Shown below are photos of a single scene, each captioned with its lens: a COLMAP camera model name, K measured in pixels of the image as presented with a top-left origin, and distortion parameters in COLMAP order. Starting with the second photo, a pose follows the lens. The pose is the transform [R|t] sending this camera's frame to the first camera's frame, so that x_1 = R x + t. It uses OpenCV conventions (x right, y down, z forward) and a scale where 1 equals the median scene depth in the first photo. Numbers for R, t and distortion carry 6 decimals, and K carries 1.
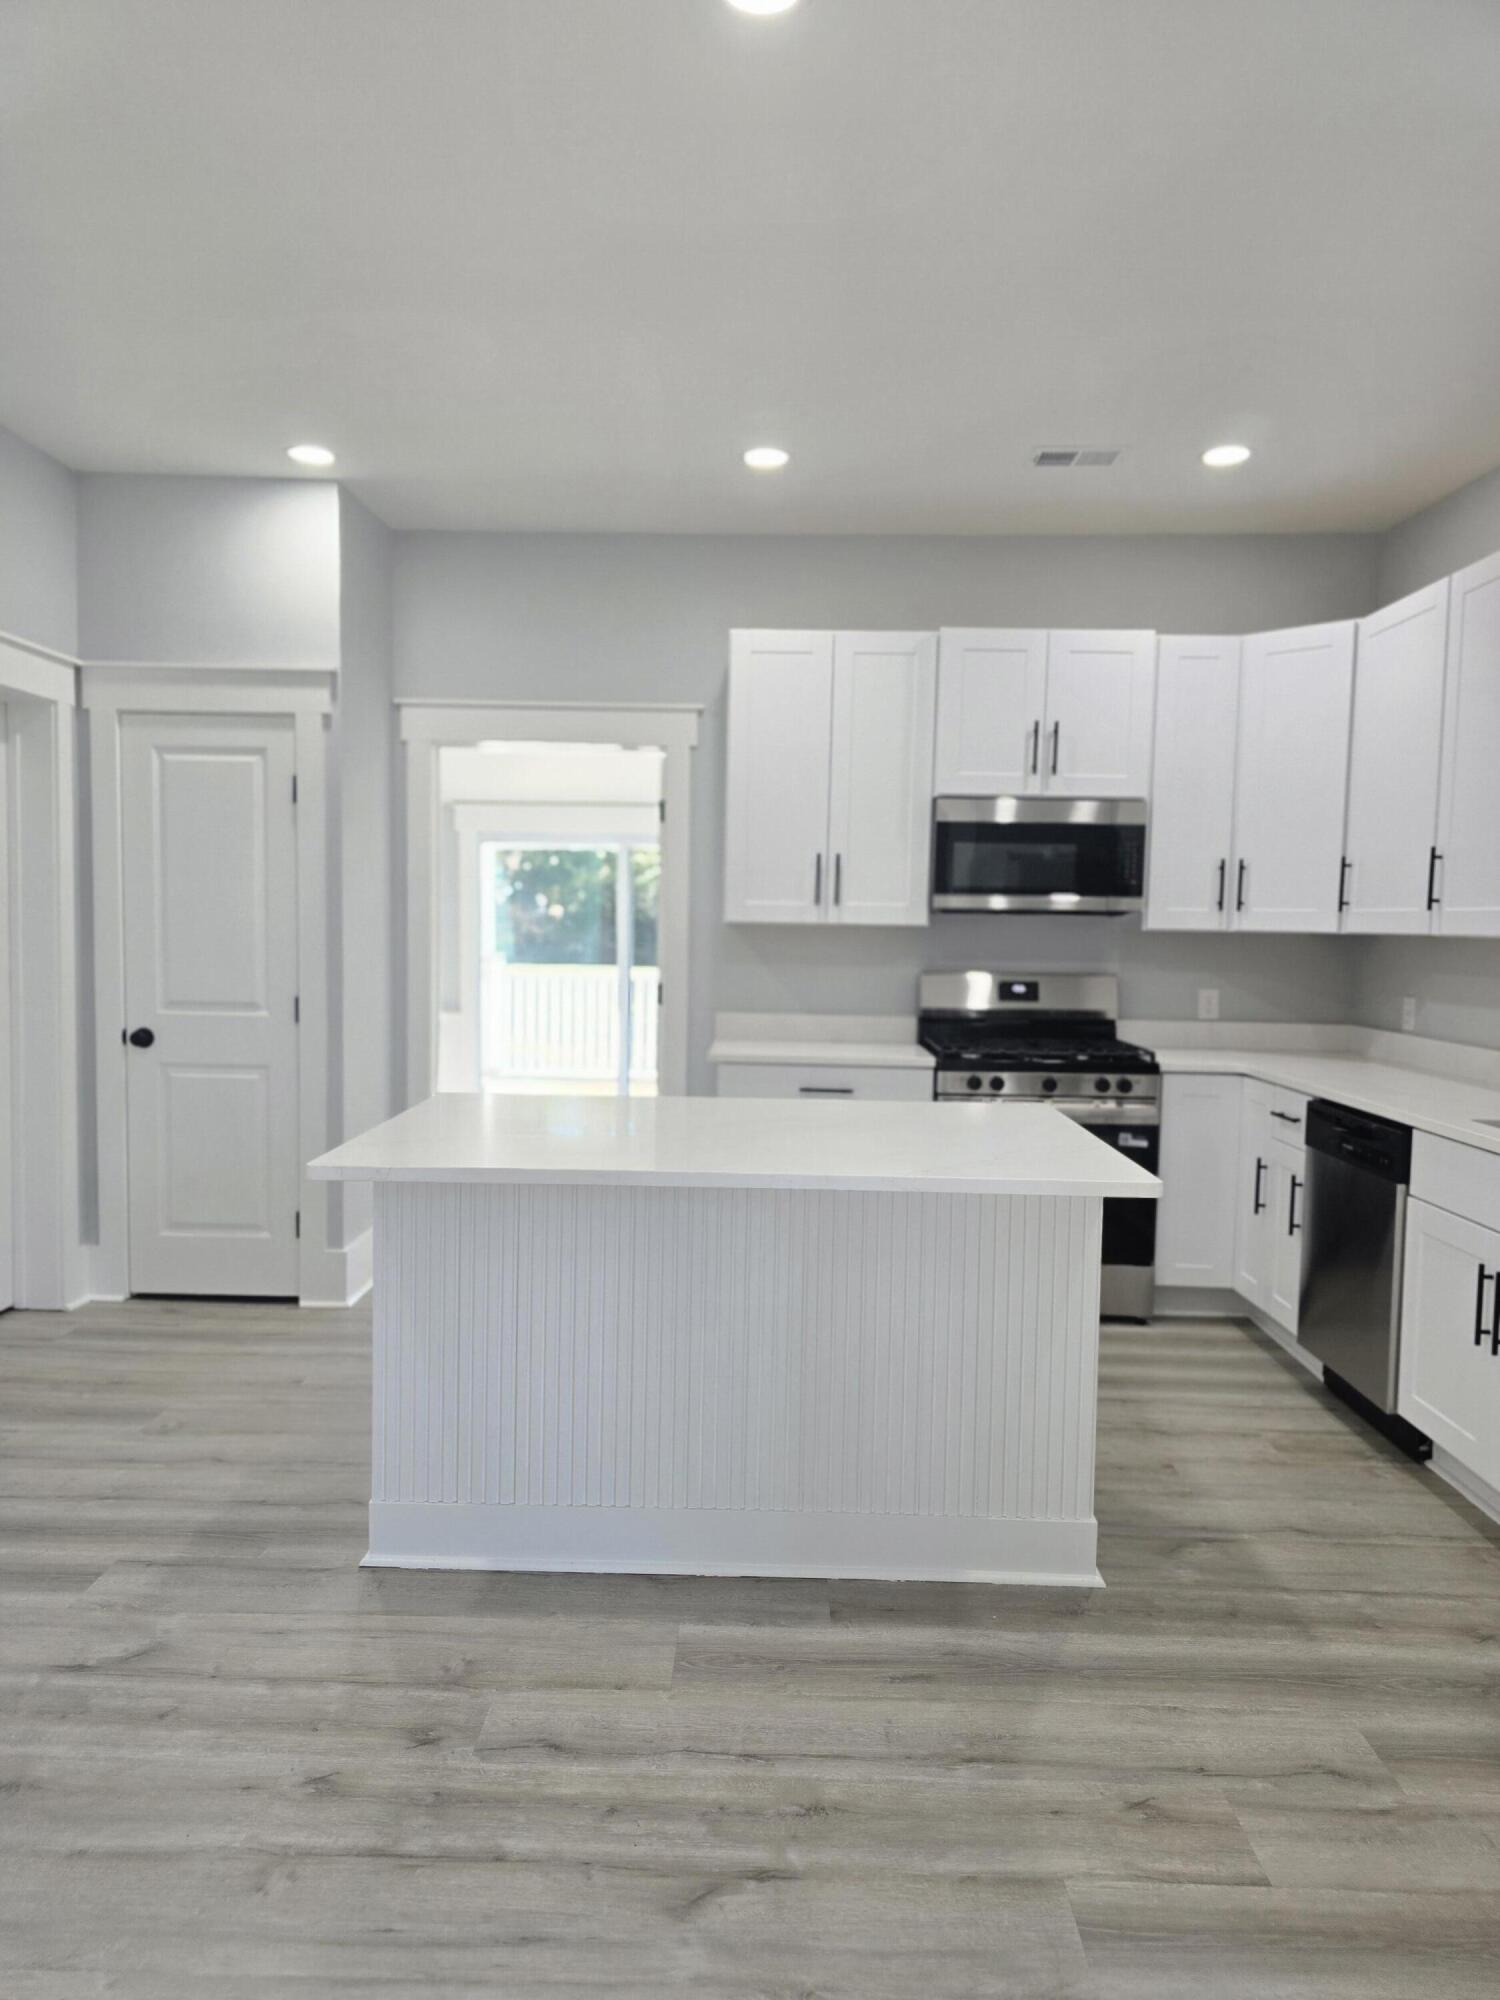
lens RADIAL K [[1360.1, 0, 712.0], [0, 1360.1, 999.4], [0, 0, 1]] dist [0.048102, -0.039531]
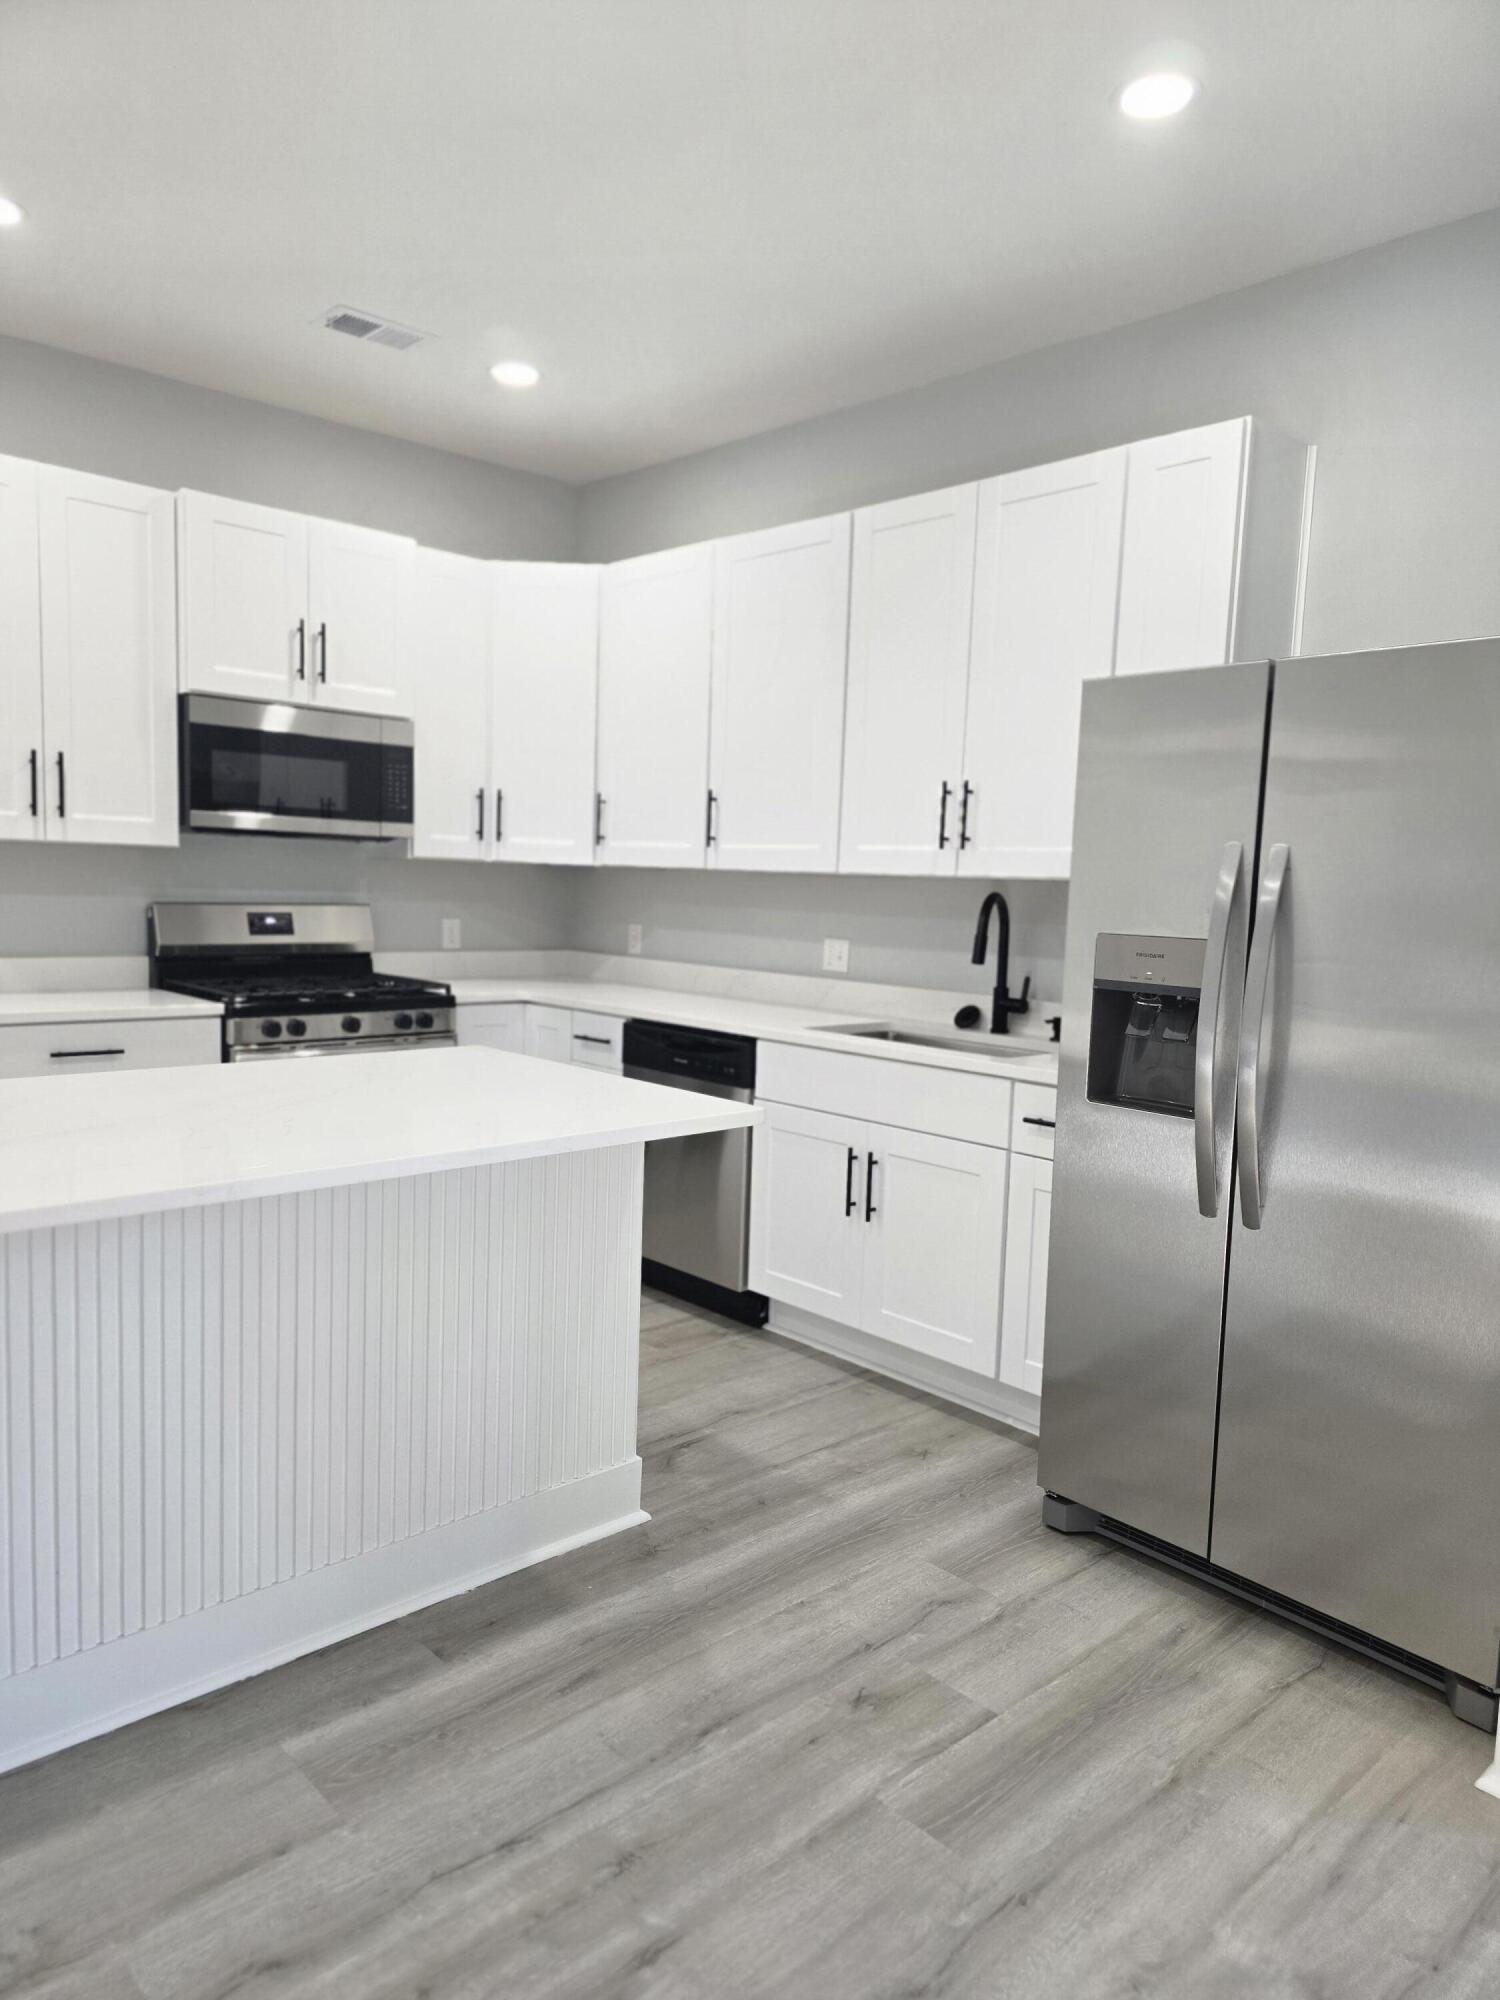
lens RADIAL K [[1360.1, 0, 774.4], [0, 1360.1, 1010.5], [0, 0, 1]] dist [0.048102, -0.039531]
pose [[0.703093, -0.062197, 0.708373, -0.297308], [0.018195, 0.997415, 0.069517, -0.009150], [-0.710865, -0.035988, 0.702407, 0.219831]]
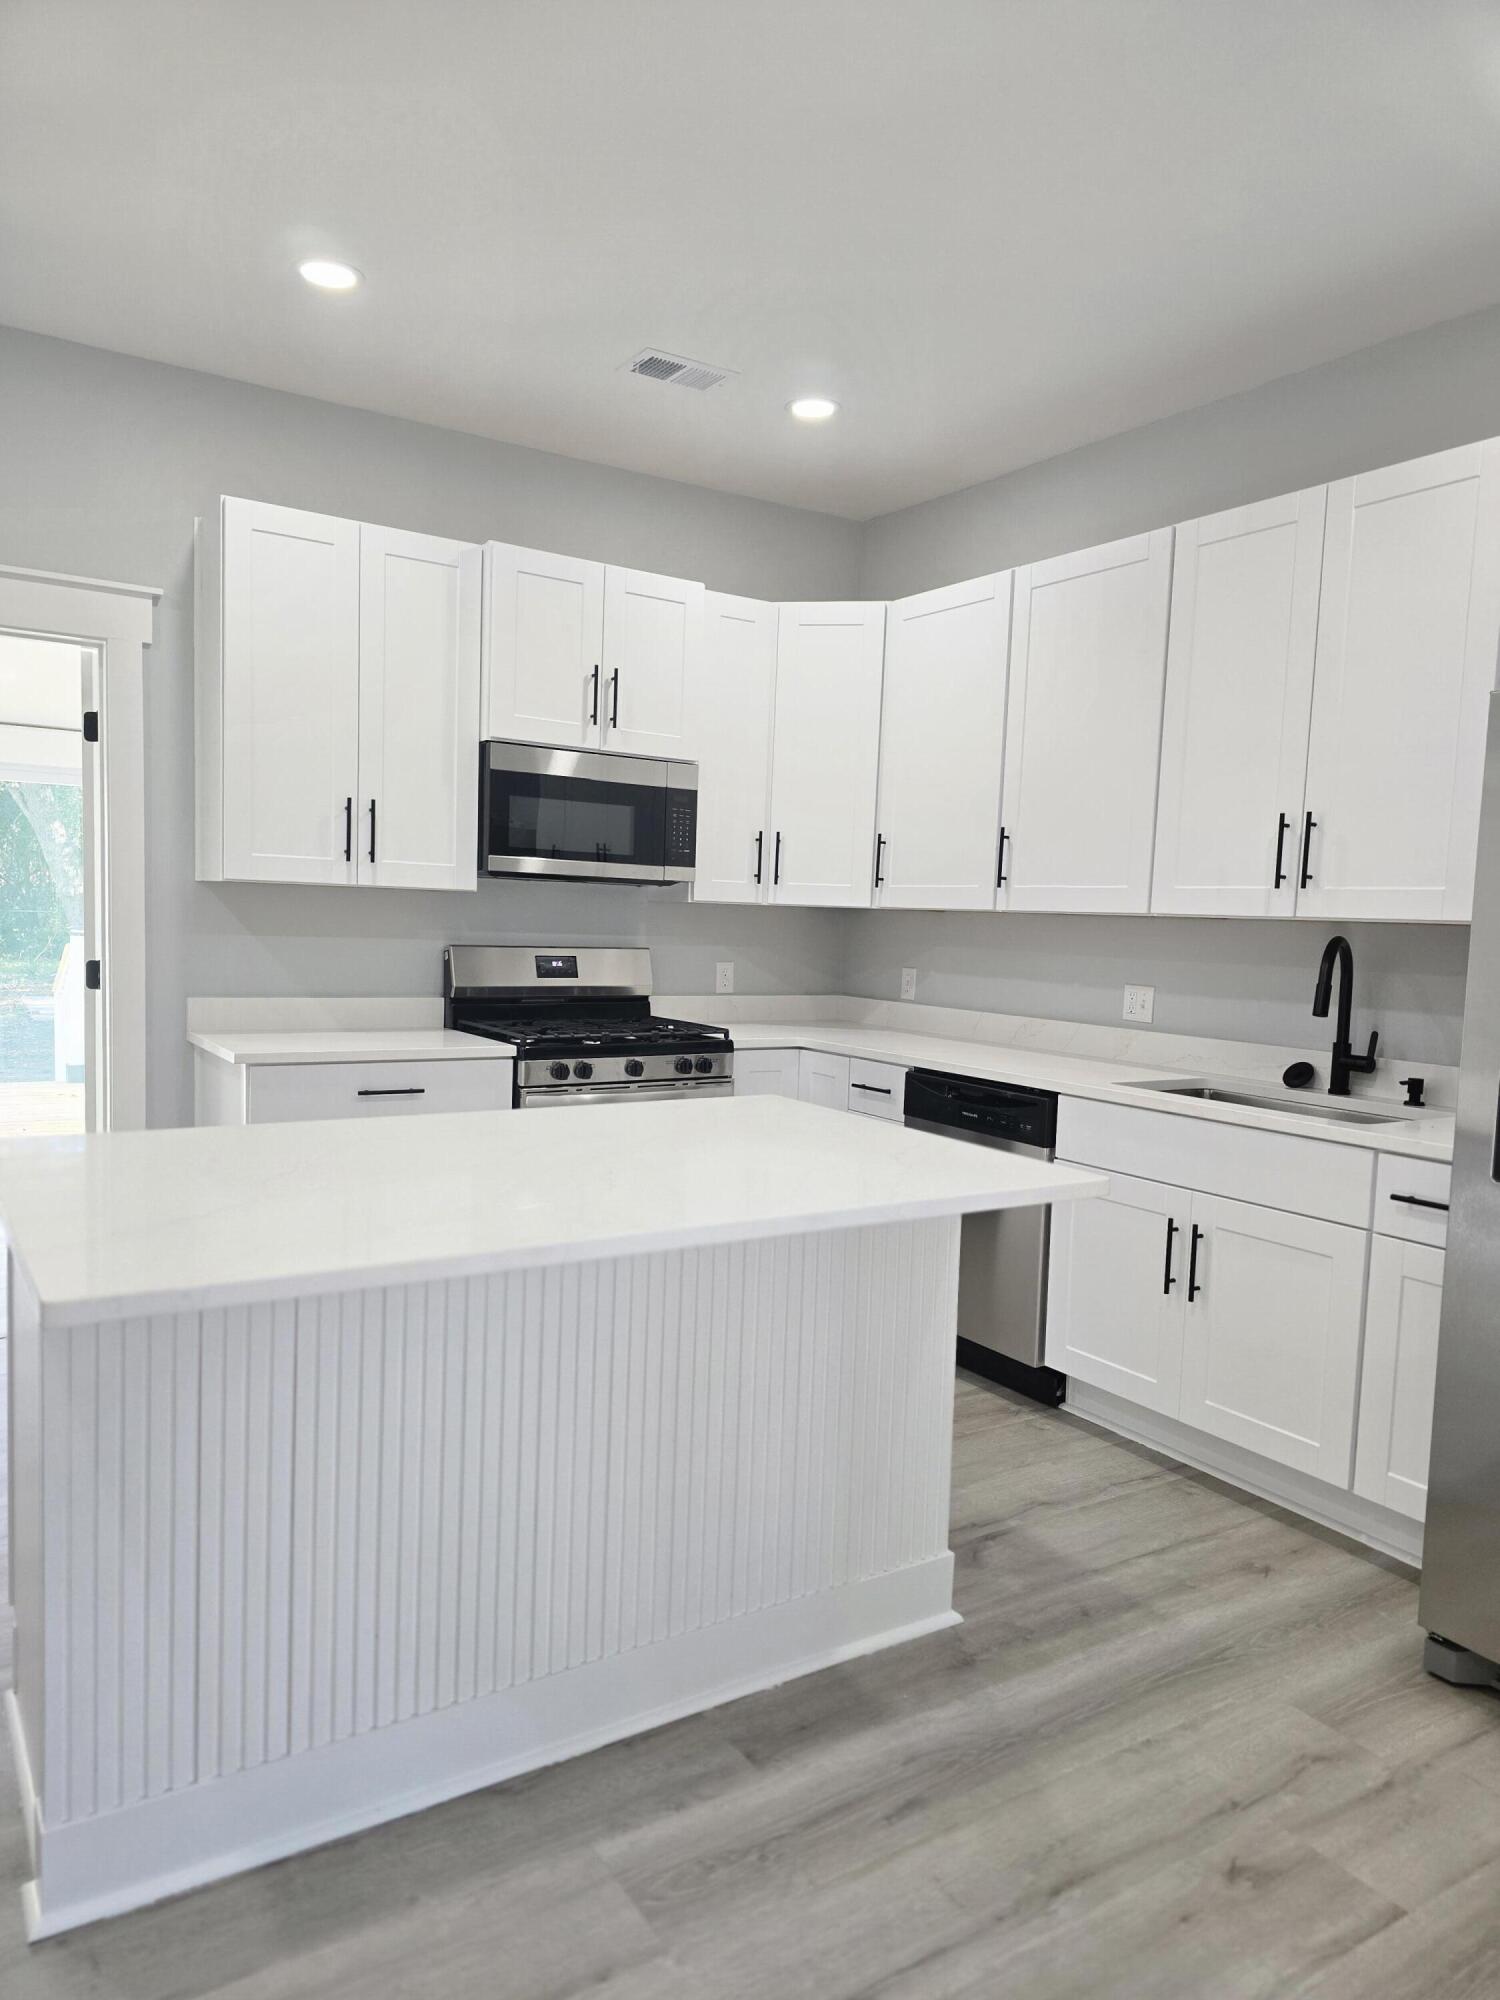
lens RADIAL K [[1360.1, 0, 762.1], [0, 1360.1, 1018.5], [0, 0, 1]] dist [0.048102, -0.039531]
pose [[0.818333, -0.032131, 0.573845, -0.297489], [0.011015, 0.999129, 0.040236, -0.010406], [-0.574638, -0.026605, 0.817975, 0.301756]]
